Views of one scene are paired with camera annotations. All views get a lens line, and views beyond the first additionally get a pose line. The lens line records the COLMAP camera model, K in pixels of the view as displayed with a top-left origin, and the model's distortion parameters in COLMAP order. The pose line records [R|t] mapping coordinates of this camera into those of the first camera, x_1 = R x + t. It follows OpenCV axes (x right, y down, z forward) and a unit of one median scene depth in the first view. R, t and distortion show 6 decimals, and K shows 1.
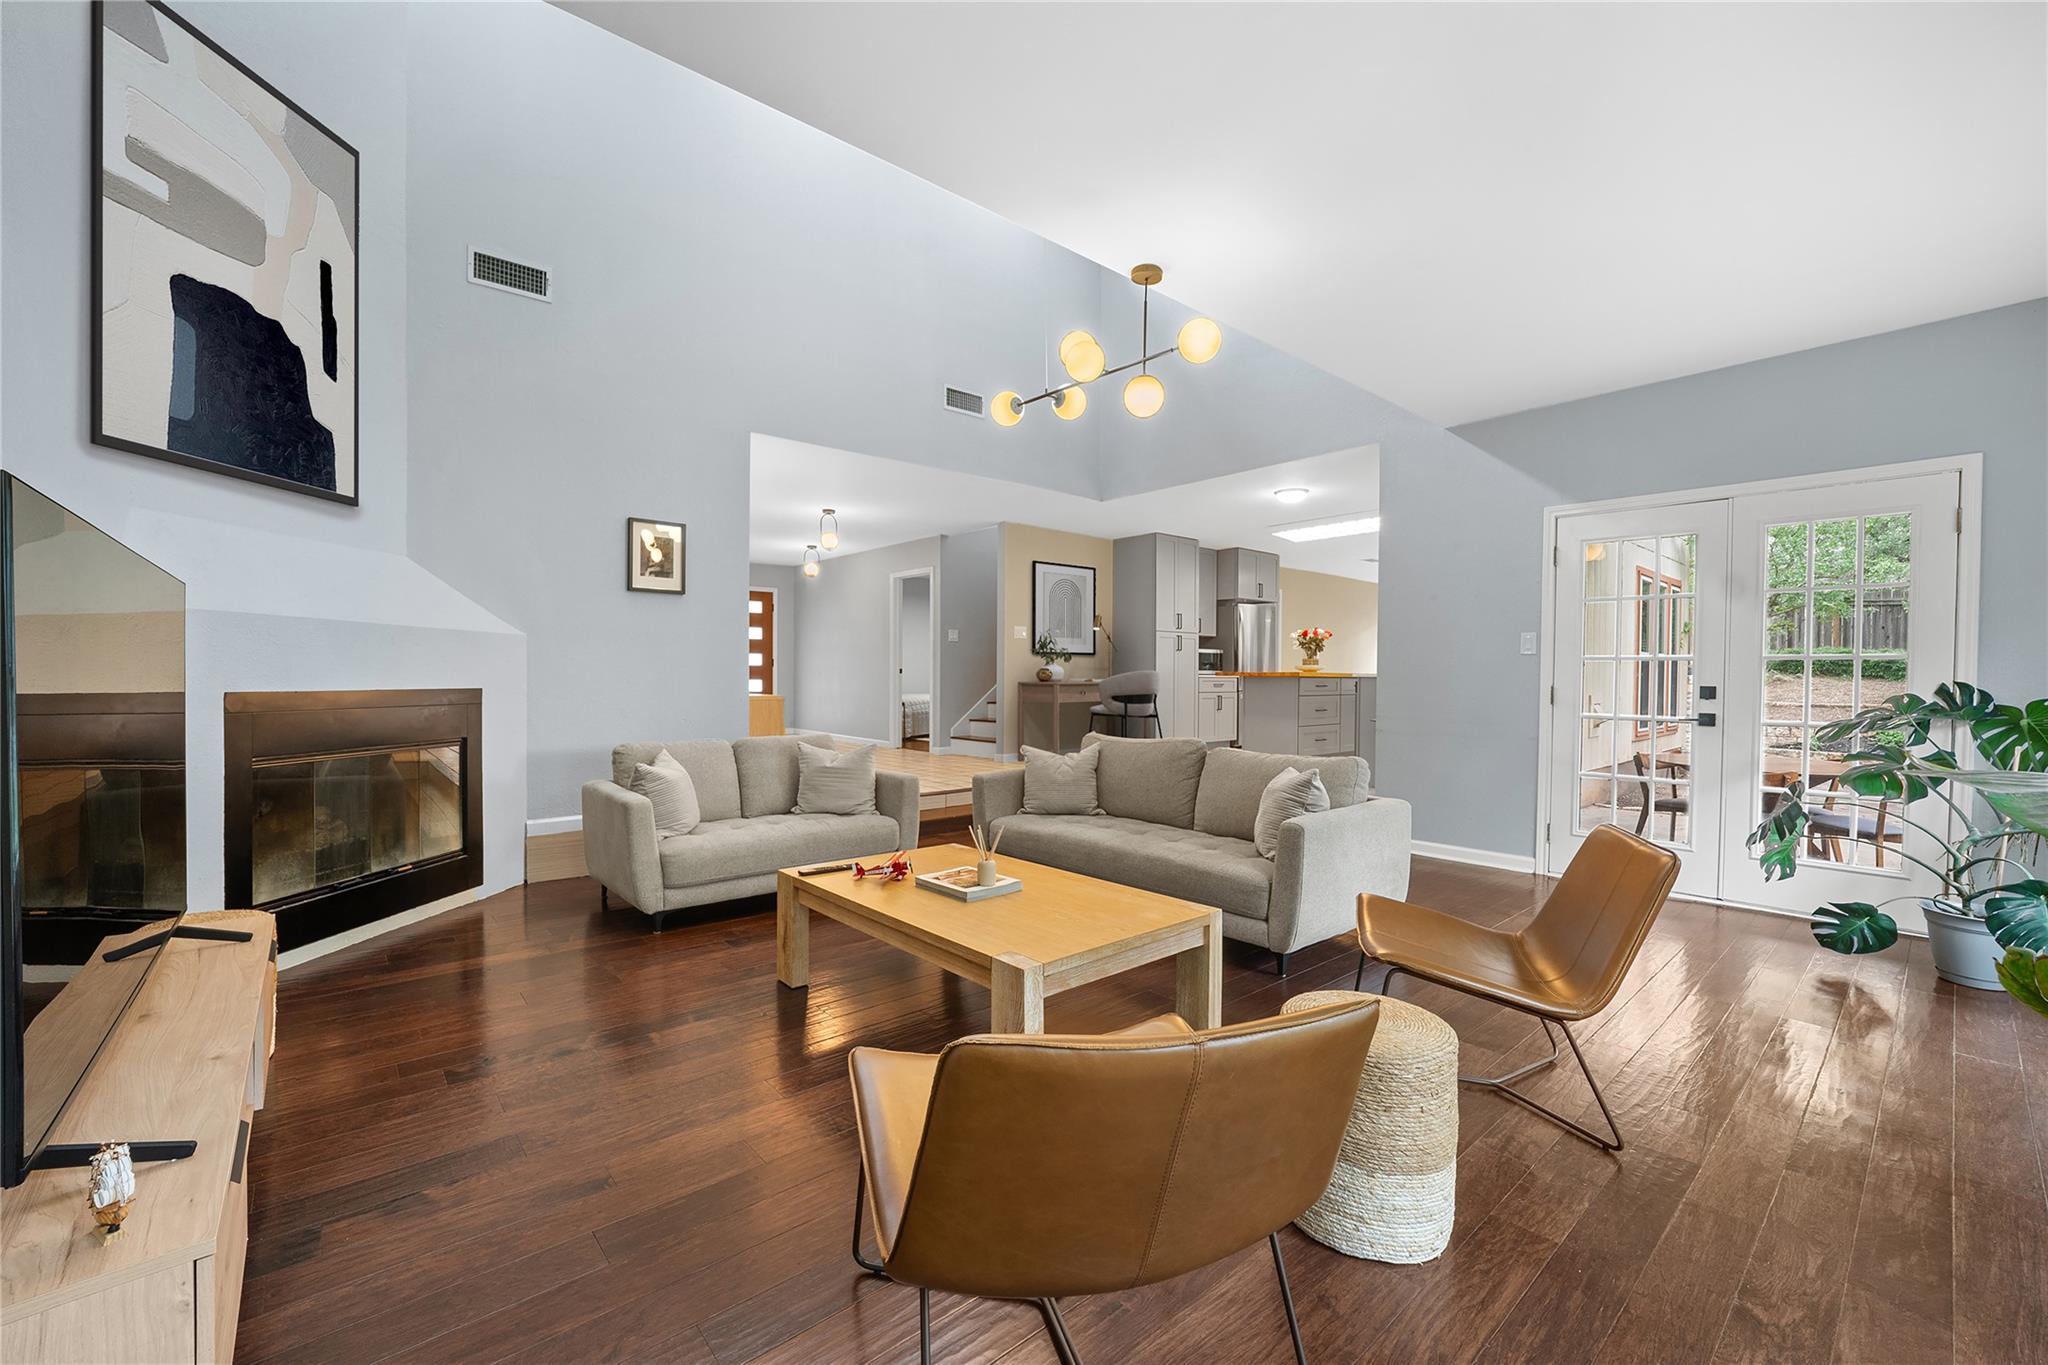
lens RADIAL K [[830.5, 0, 1018.7], [0, 830.5, 681.0], [0, 0, 1]] dist [-0.013719, 0.001422]
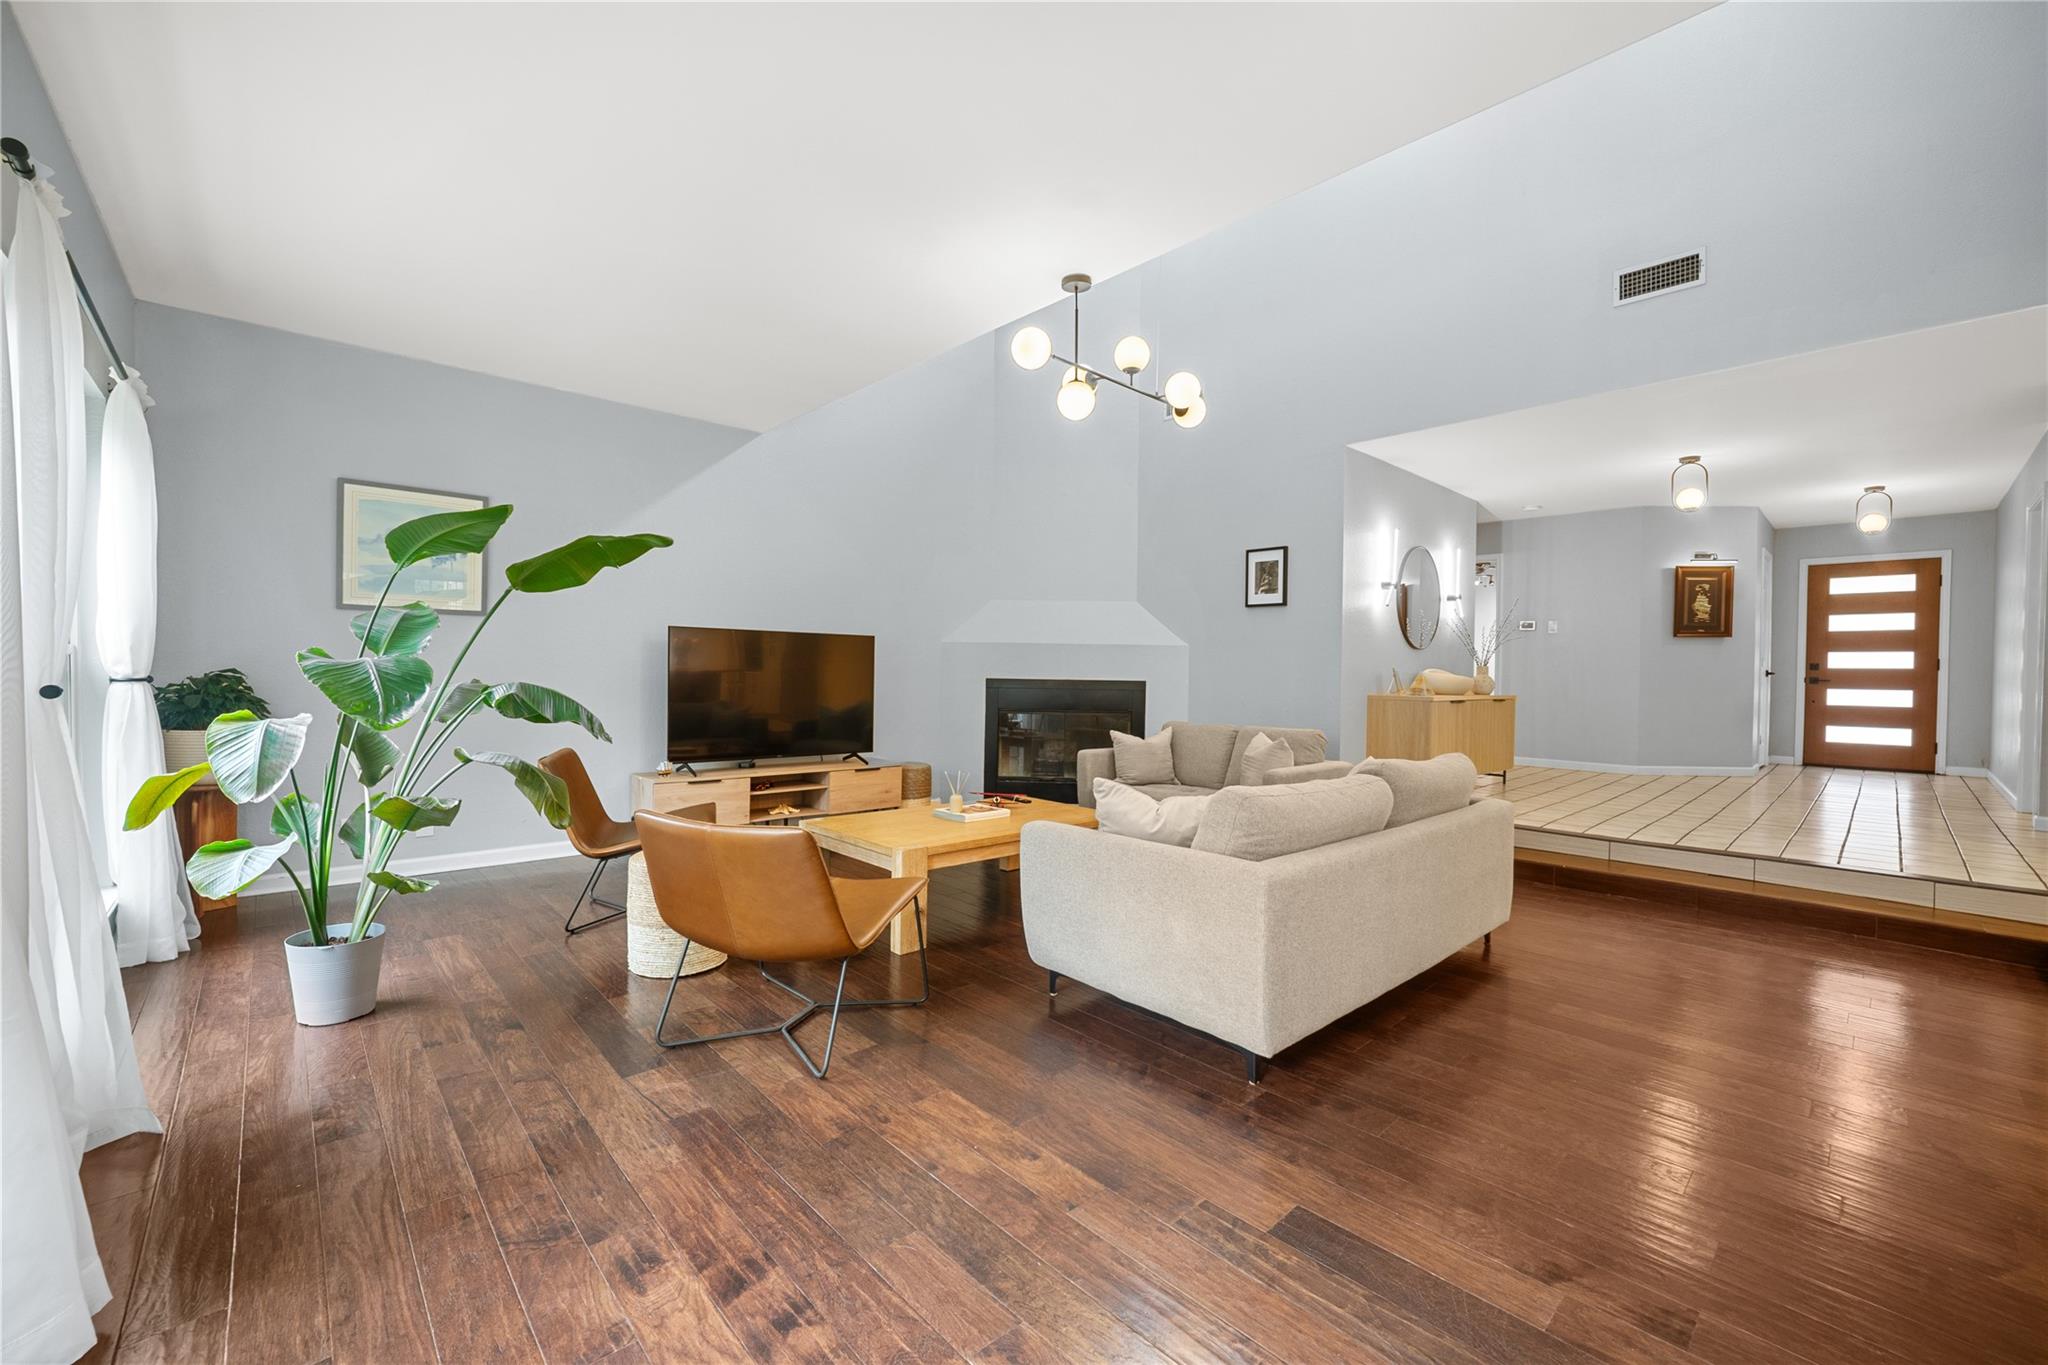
lens RADIAL K [[830.5, 0, 1011.0], [0, 830.5, 687.1], [0, 0, 1]] dist [-0.013719, 0.001422]
pose [[0.031000, 0.014573, -0.999413, 0.780146], [-0.020011, 0.999702, 0.013957, 0.003226], [0.999319, 0.019566, 0.031282, 0.580144]]
